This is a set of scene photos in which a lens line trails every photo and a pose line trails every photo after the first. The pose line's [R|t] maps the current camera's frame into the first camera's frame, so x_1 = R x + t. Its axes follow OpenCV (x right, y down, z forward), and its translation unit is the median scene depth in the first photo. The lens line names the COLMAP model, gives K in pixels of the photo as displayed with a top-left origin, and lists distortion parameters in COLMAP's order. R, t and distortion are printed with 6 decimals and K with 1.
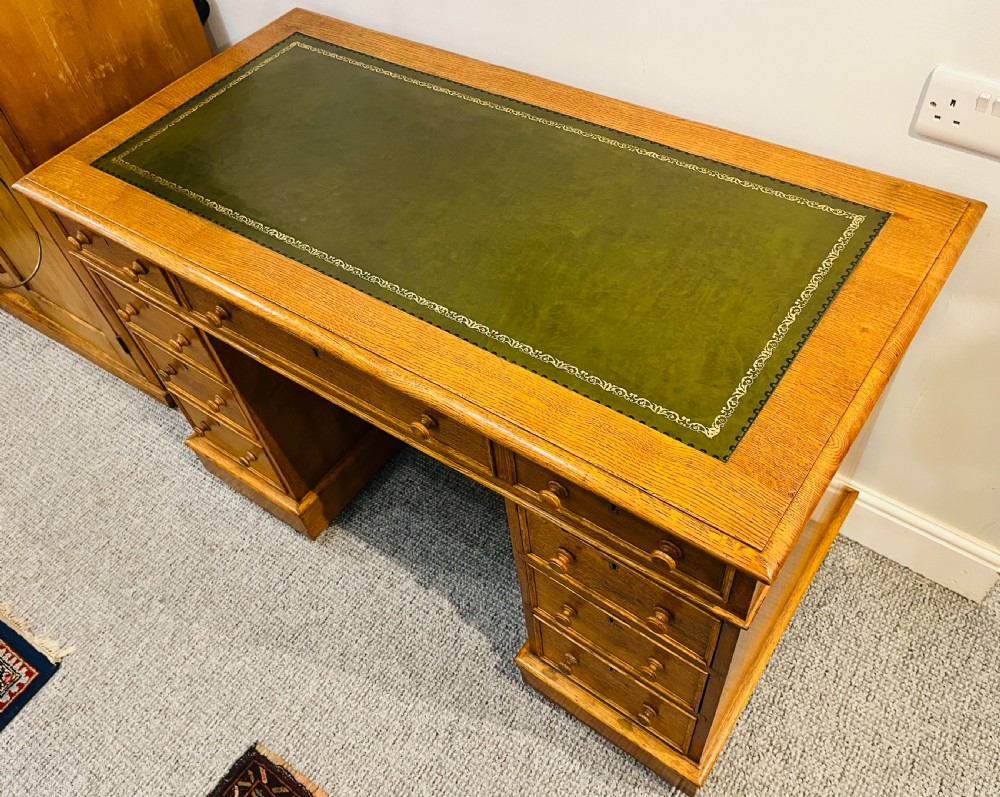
lens RADIAL K [[804.2, 0, 503.4], [0, 804.2, 398.0], [0, 0, 1]] dist [0.012717, 0.044822]
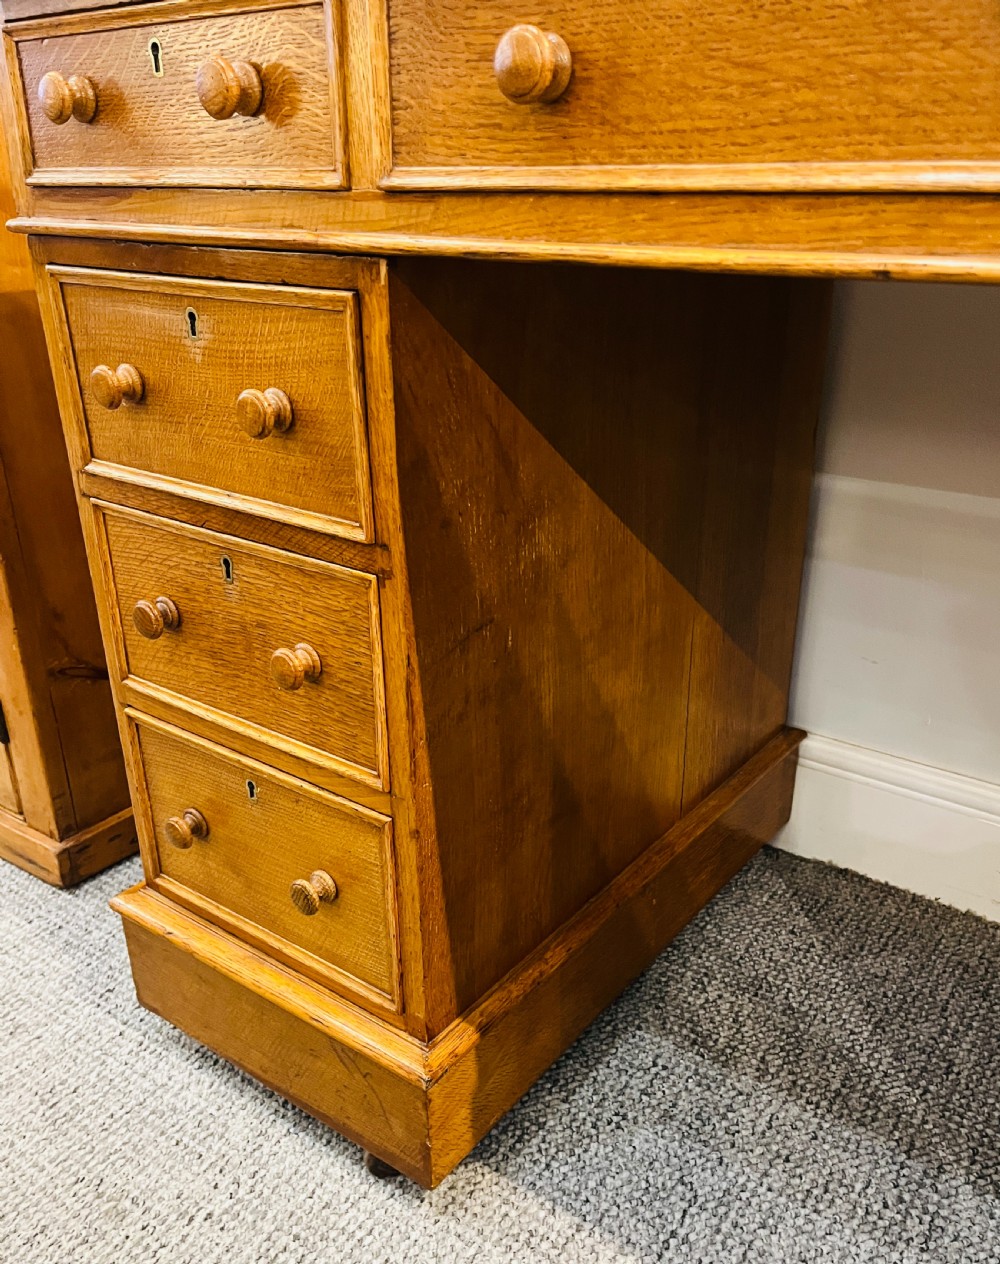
lens RADIAL K [[1108.9, 0, 515.5], [0, 1108.9, 696.0], [0, 0, 1]] dist [0.043365, -0.024140]
pose [[0.995756, 0.089159, 0.022827, -0.270076], [-0.071330, 0.904363, -0.420761, 0.217162], [-0.058158, 0.417347, 0.906884, 0.559386]]
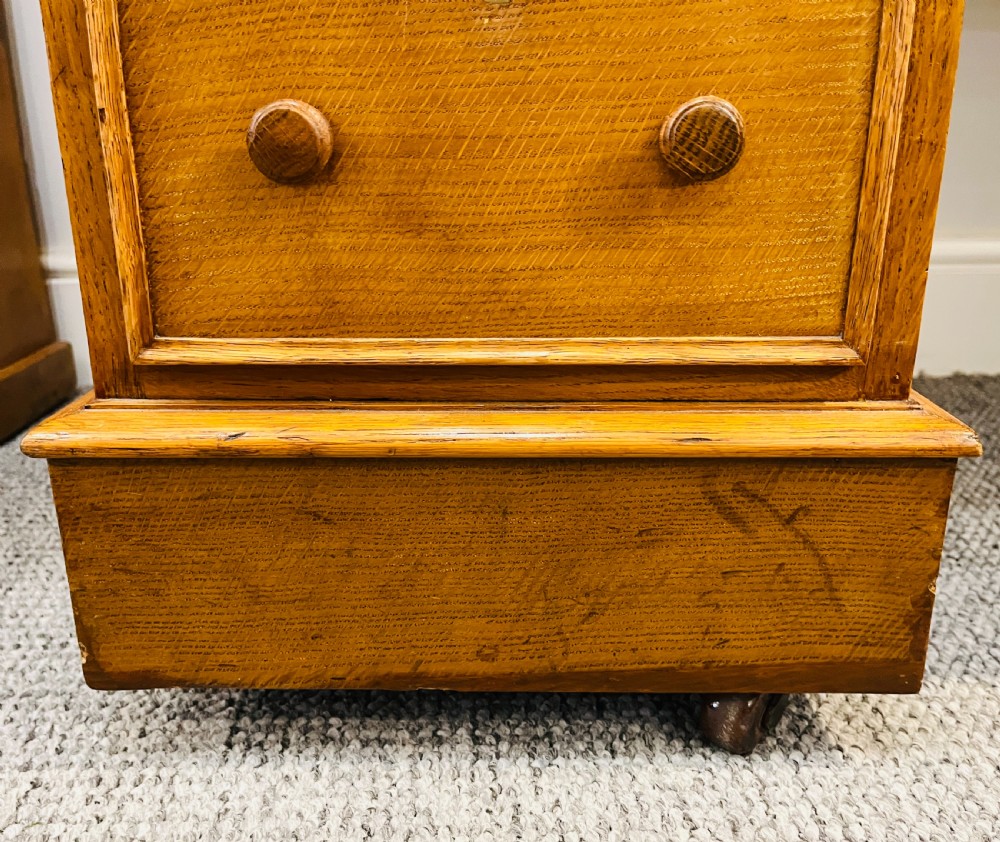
lens RADIAL K [[905.5, 0, 451.3], [0, 905.5, 446.0], [0, 0, 1]] dist [0.019300, 0.000000]
pose [[0.832248, -0.106275, 0.544122, -0.517660], [0.384731, 0.817376, -0.428811, 0.211342], [-0.399180, 0.566217, 0.721147, 1.003117]]
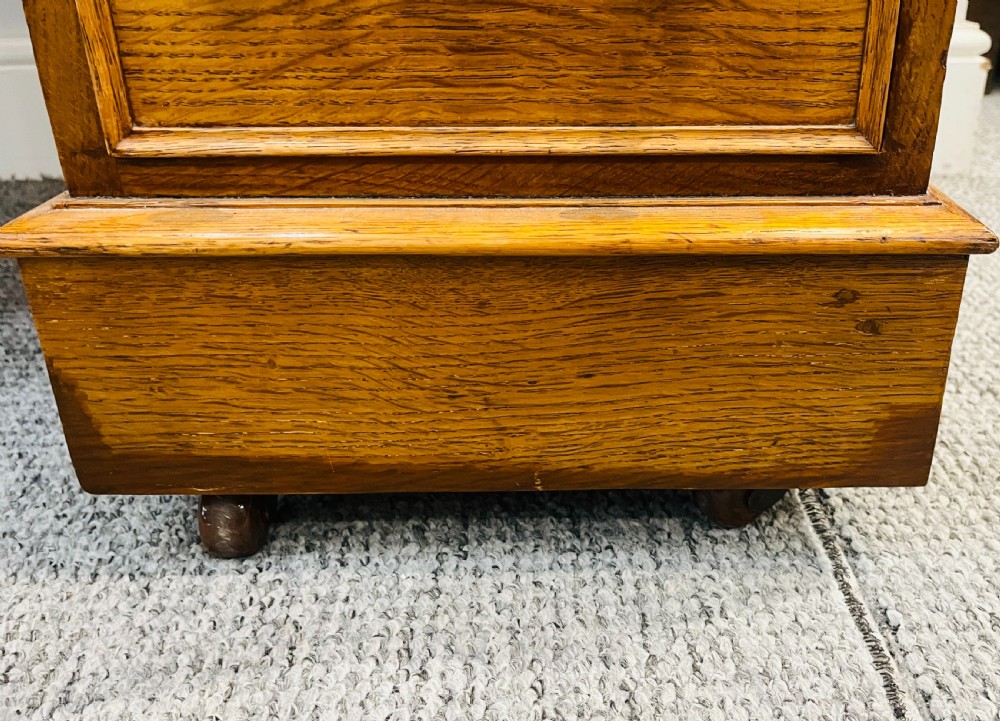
lens RADIAL K [[938.3, 0, 576.5], [0, 938.3, 302.7], [0, 0, 1]] dist [0.008148, 0.000000]
pose [[0.797652, -0.153762, 0.583189, -0.010255], [0.417249, 0.838897, -0.349508, 0.458581], [-0.435494, 0.522120, 0.733304, 0.733209]]
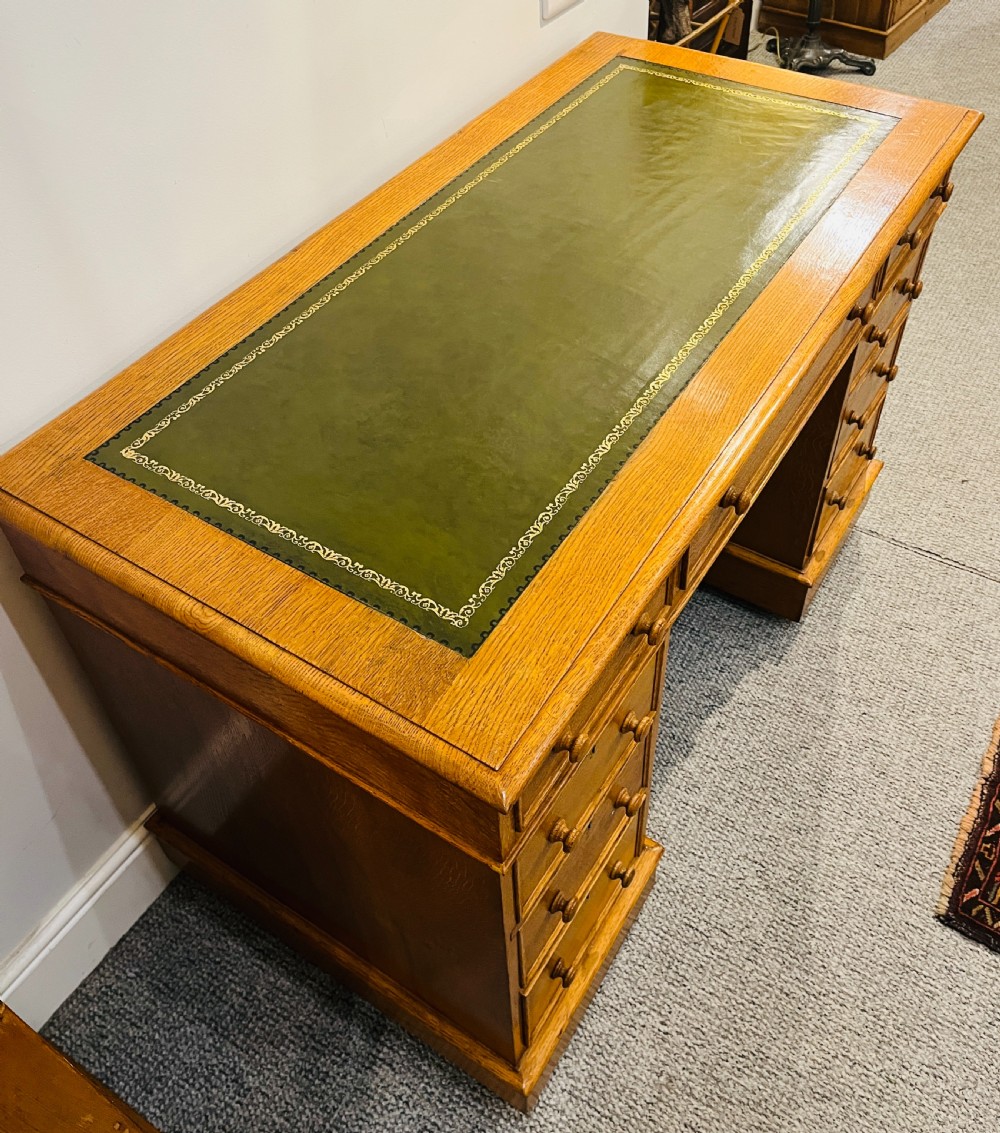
lens RADIAL K [[1060.2, 0, 499.9], [0, 1060.2, 484.7], [0, 0, 1]] dist [0.025640, 0.000000]
pose [[-0.041517, -0.632886, 0.773131, -0.833304], [0.797816, 0.444819, 0.406972, -0.515920], [-0.601470, 0.633713, 0.486459, 0.503940]]
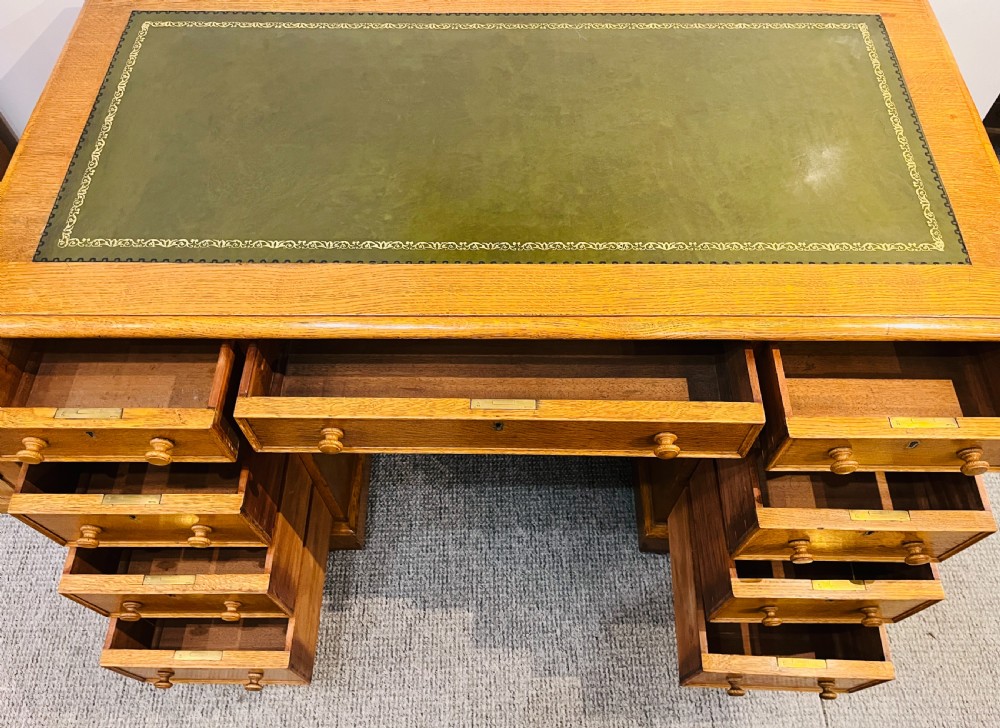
lens RADIAL K [[761.6, 0, 491.3], [0, 761.6, 367.0], [0, 0, 1]] dist [0.028227, -0.017883]
pose [[0.818900, -0.444681, 0.362853, -0.399631], [0.398286, 0.895506, 0.198589, -0.149541], [-0.413245, -0.018105, 0.910440, 0.162516]]
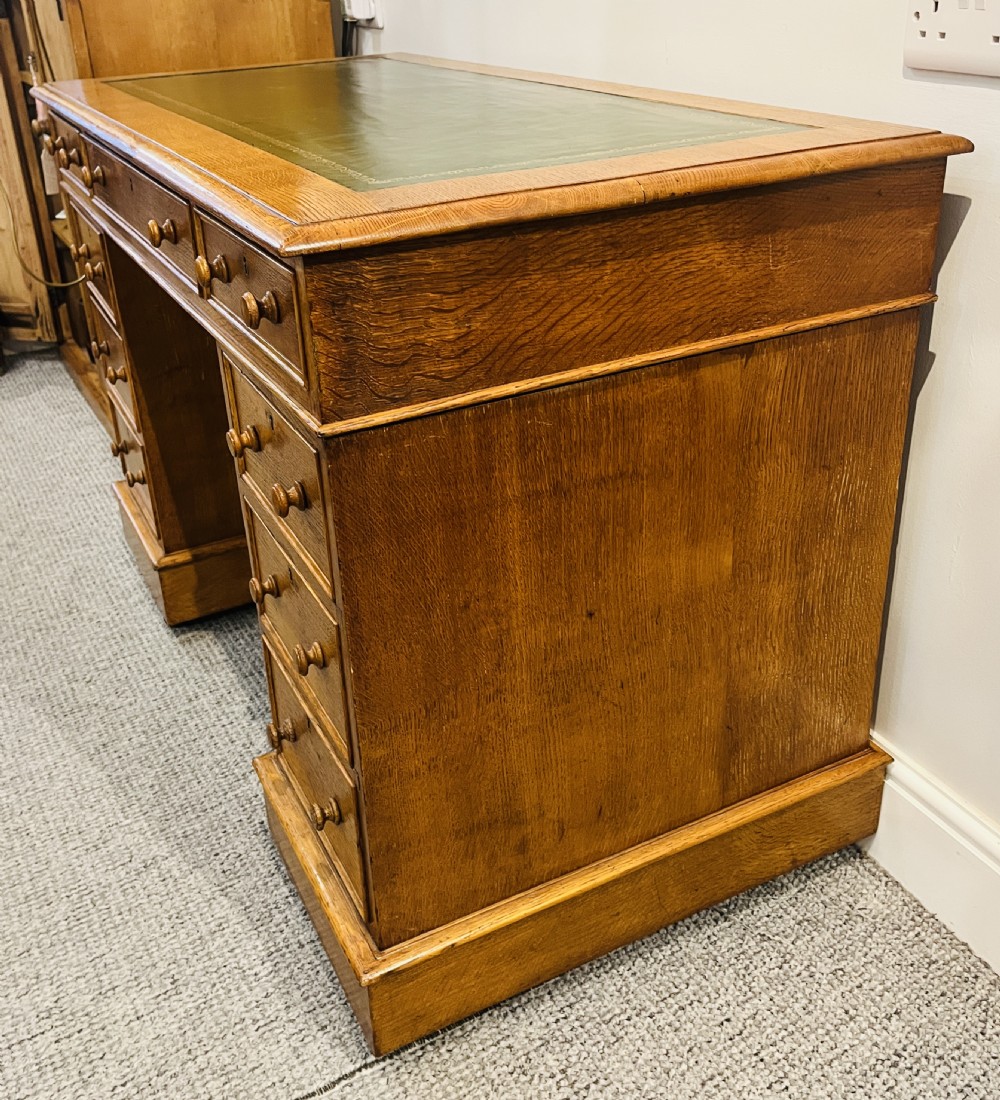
lens RADIAL K [[1115.2, 0, 481.6], [0, 1115.2, 476.9], [0, 0, 1]] dist [0.030595, 0.000000]
pose [[0.887832, 0.243700, -0.390340, 0.466047], [-0.379959, 0.866744, -0.323088, 0.332515], [0.259589, 0.435161, 0.862119, 0.134480]]
